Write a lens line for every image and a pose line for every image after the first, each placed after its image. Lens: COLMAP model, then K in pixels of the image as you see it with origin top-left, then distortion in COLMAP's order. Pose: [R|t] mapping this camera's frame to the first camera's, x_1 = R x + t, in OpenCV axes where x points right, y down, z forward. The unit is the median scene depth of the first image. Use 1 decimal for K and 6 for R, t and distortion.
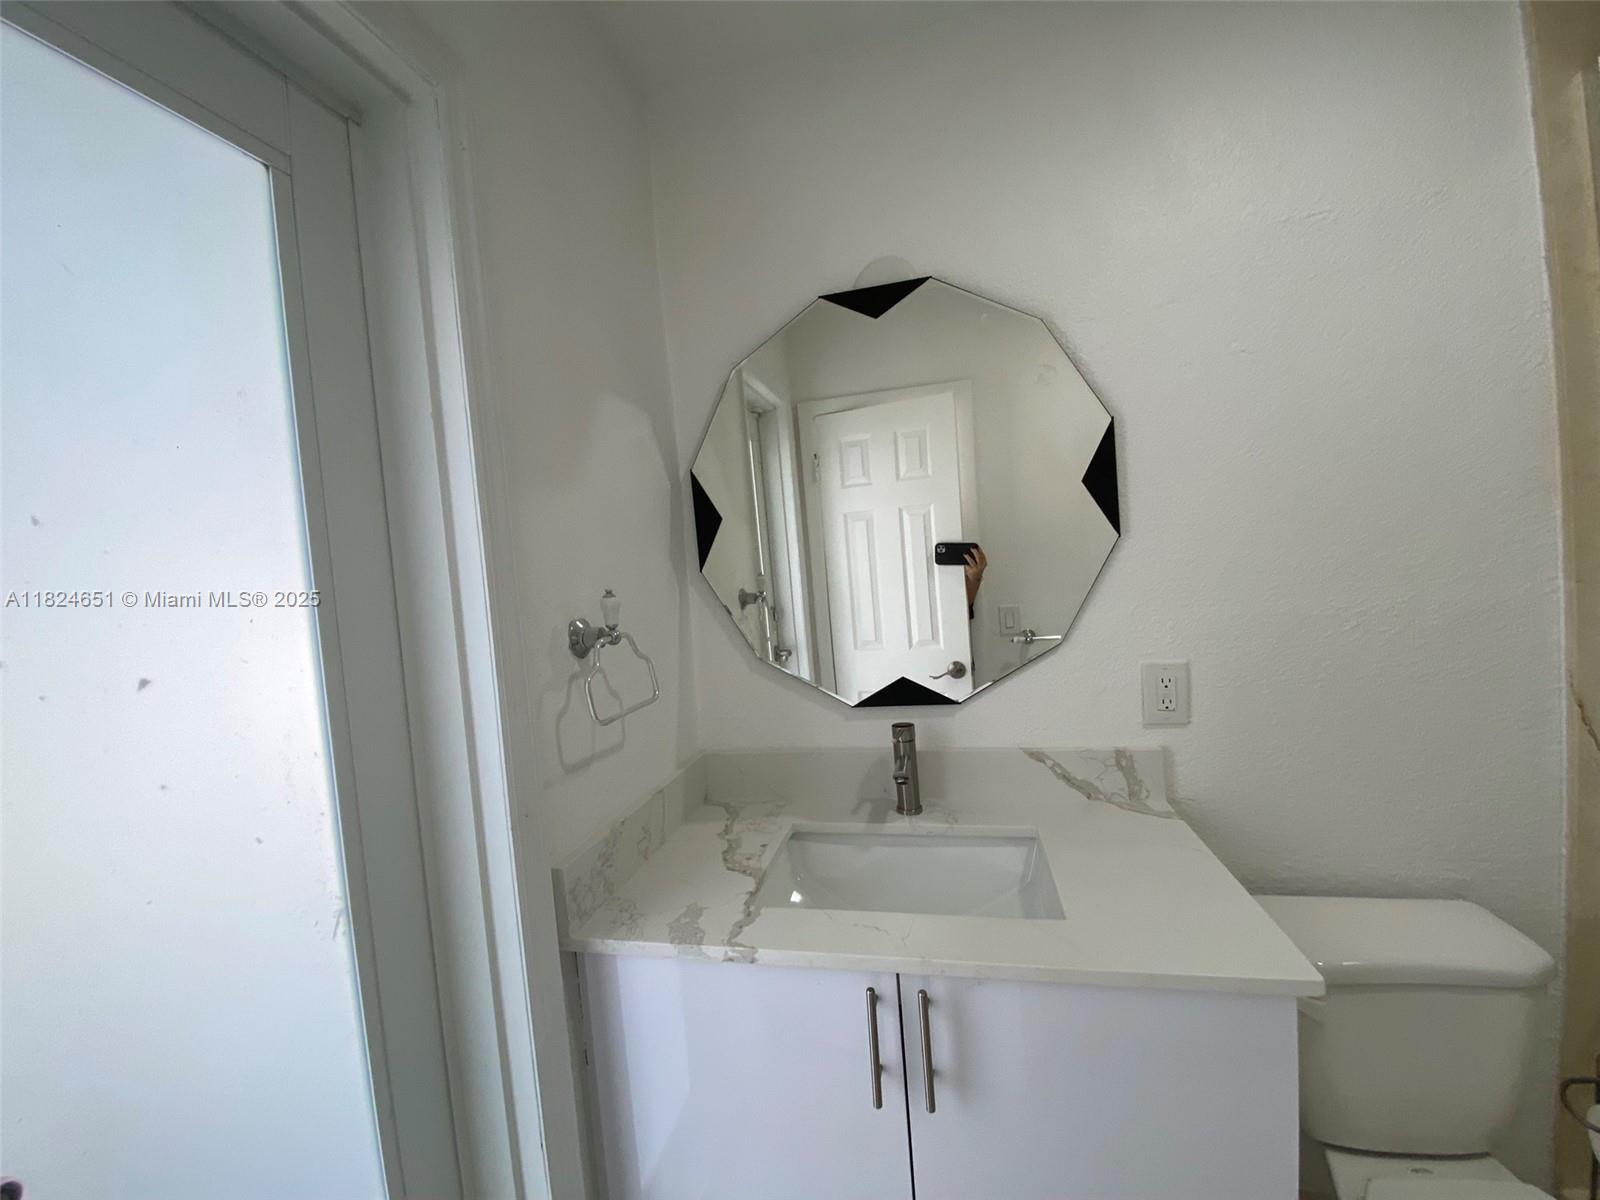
lens RADIAL K [[649.0, 0, 800.0], [0, 649.0, 600.0], [0, 0, 1]] dist [0.034530, -0.025353]
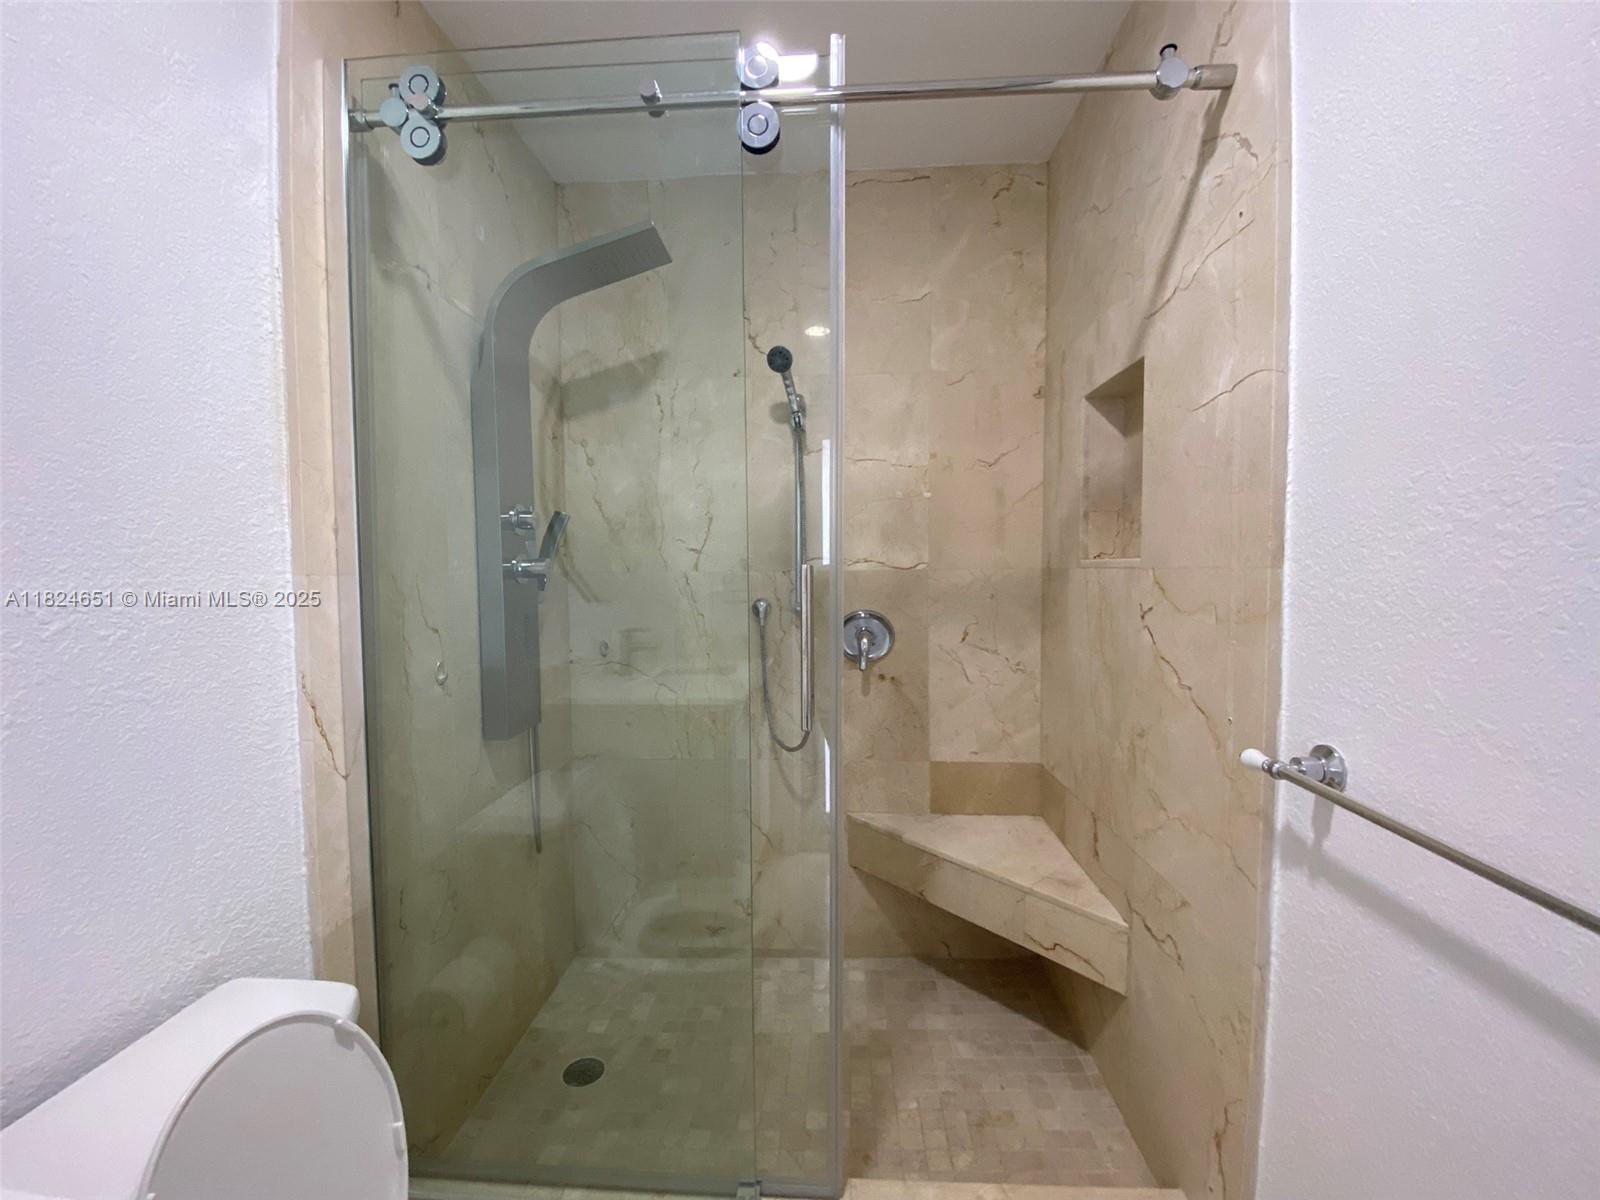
lens RADIAL K [[645.3, 0, 798.9], [0, 645.3, 597.5], [0, 0, 1]] dist [0.028012, -0.024735]
pose [[-0.169590, 0.038957, 0.984744, 0.141008], [0.062983, 0.997604, -0.028619, 0.074420], [-0.983500, 0.057169, -0.171637, 0.446471]]
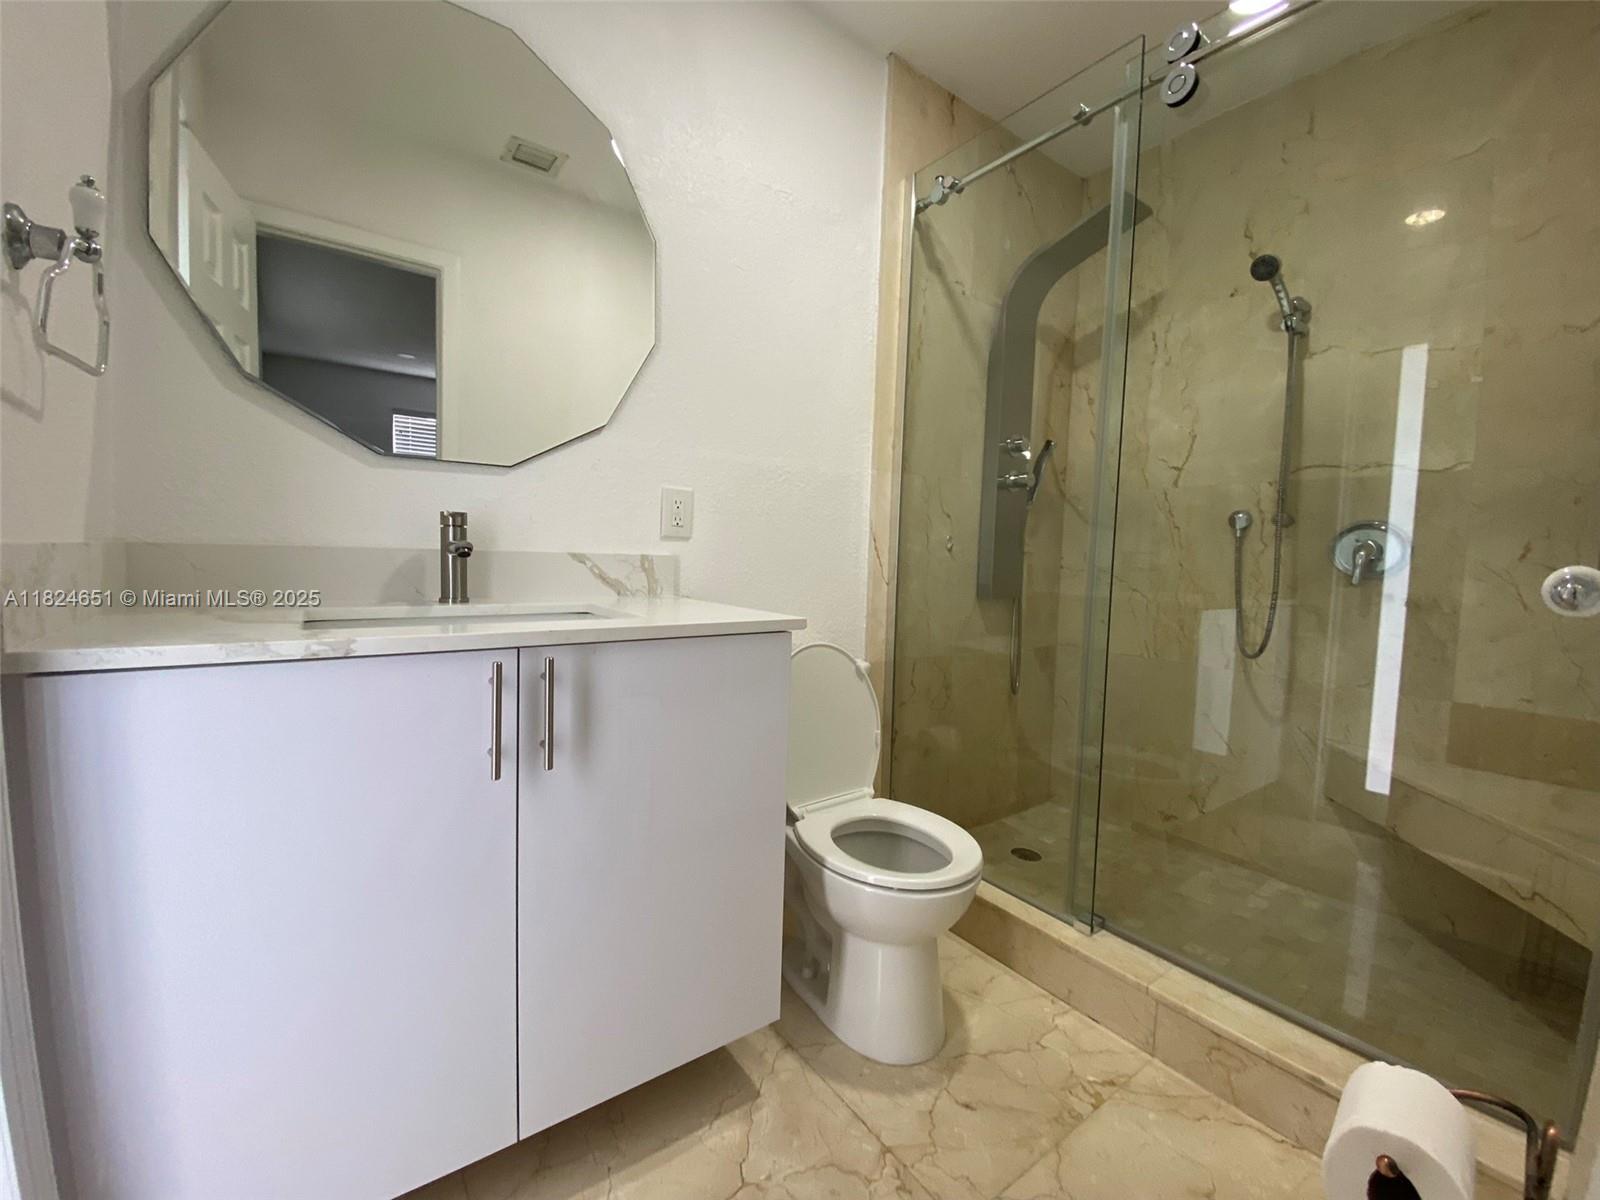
lens RADIAL K [[645.3, 0, 798.9], [0, 645.3, 597.5], [0, 0, 1]] dist [0.028012, -0.024735]
pose [[0.644705, 0.048675, 0.762880, -0.269459], [-0.051251, 0.998478, -0.020395, 0.363034], [-0.762712, -0.025949, 0.646218, 0.006268]]
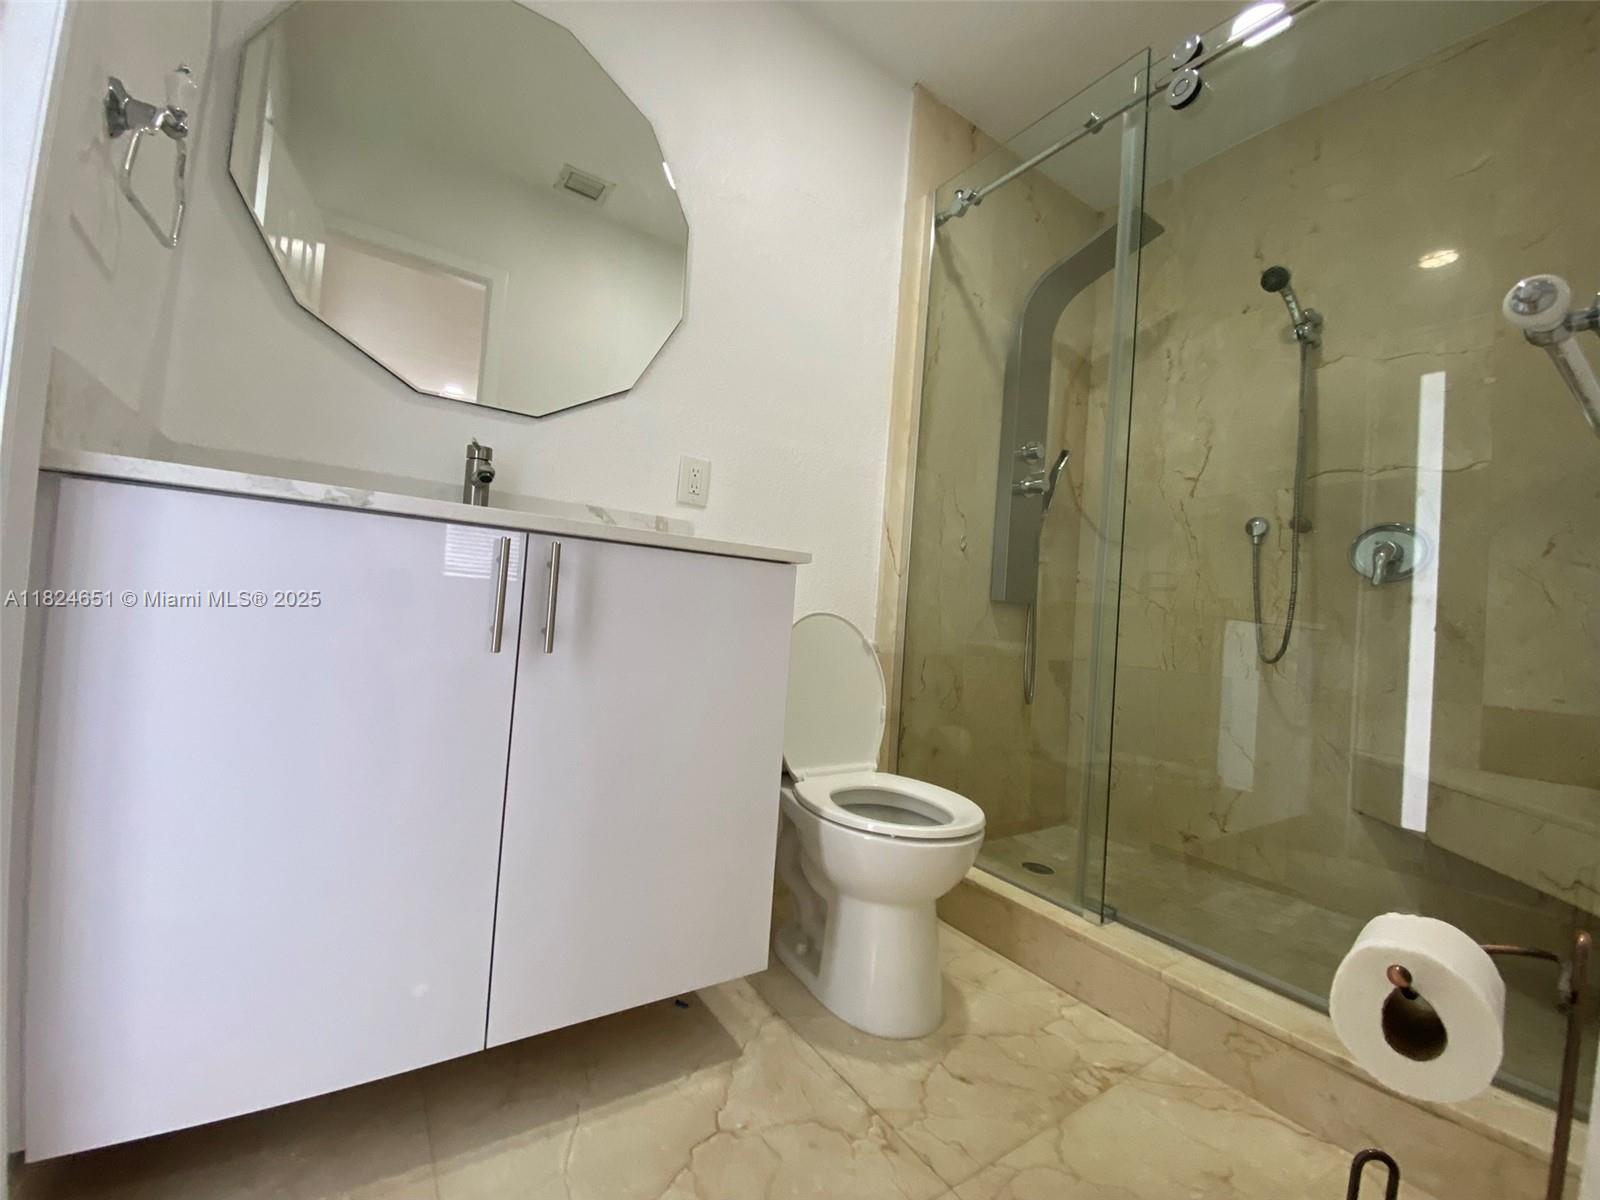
lens RADIAL K [[645.3, 0, 798.9], [0, 645.3, 597.5], [0, 0, 1]] dist [0.028012, -0.024735]
pose [[0.665284, 0.146933, 0.731989, -0.242297], [-0.095093, 0.989134, -0.112123, 0.565337], [-0.740510, 0.004986, 0.672027, -0.024625]]
